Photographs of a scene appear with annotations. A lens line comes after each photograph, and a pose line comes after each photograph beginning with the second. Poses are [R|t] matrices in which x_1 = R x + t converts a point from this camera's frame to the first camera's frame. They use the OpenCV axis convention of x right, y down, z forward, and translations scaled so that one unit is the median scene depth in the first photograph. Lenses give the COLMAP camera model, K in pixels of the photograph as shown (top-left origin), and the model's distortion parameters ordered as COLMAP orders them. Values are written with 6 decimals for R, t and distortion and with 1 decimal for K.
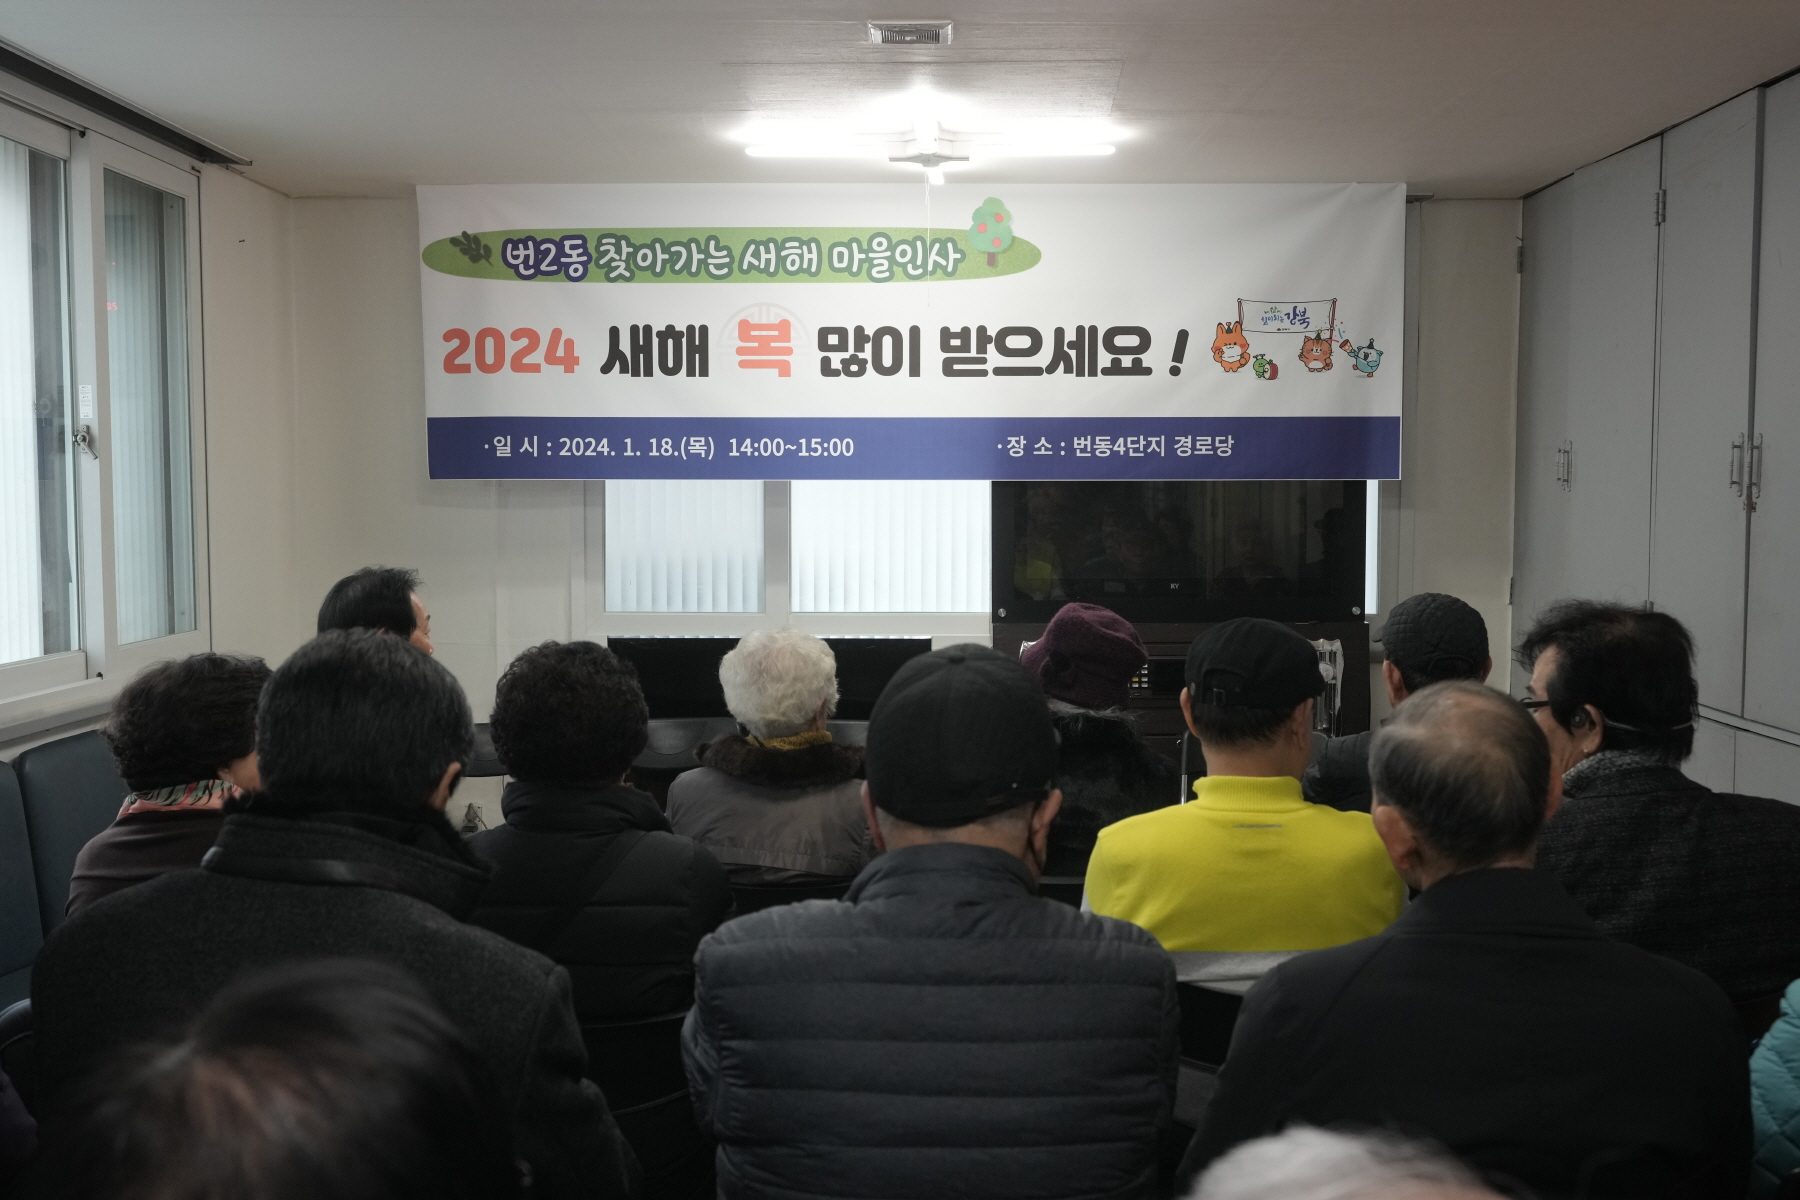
lens RADIAL K [[1752.3, 0, 900.0], [0, 1752.3, 600.0], [0, 0, 1]] dist [-0.004187, -0.001252]
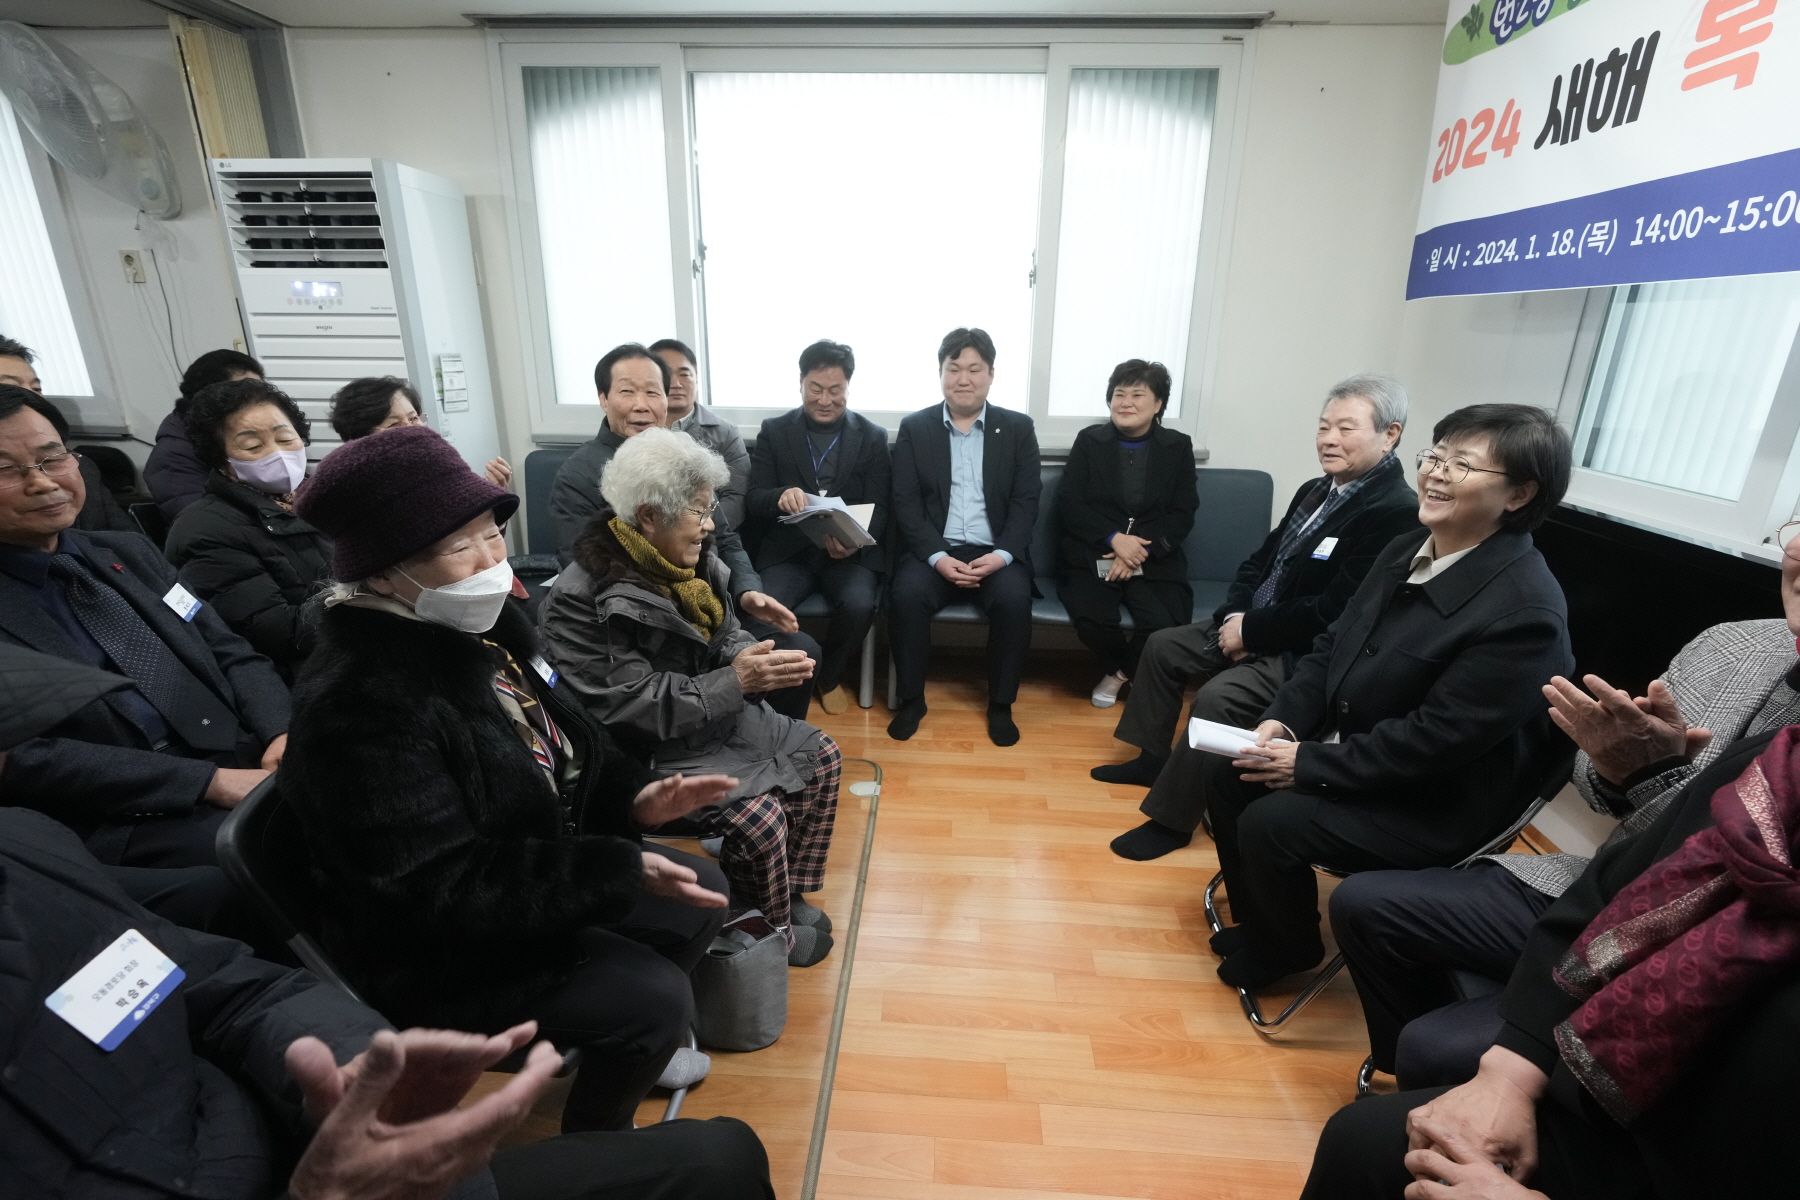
lens RADIAL K [[816.4, 0, 912.3], [0, 816.4, 598.3], [0, 0, 1]] dist [-0.001001, 0.000256]
pose [[-0.070903, 0.307129, -0.949023, 0.257044], [-0.083647, 0.946236, 0.312476, -0.030027], [0.993970, 0.101539, -0.041400, 0.759071]]
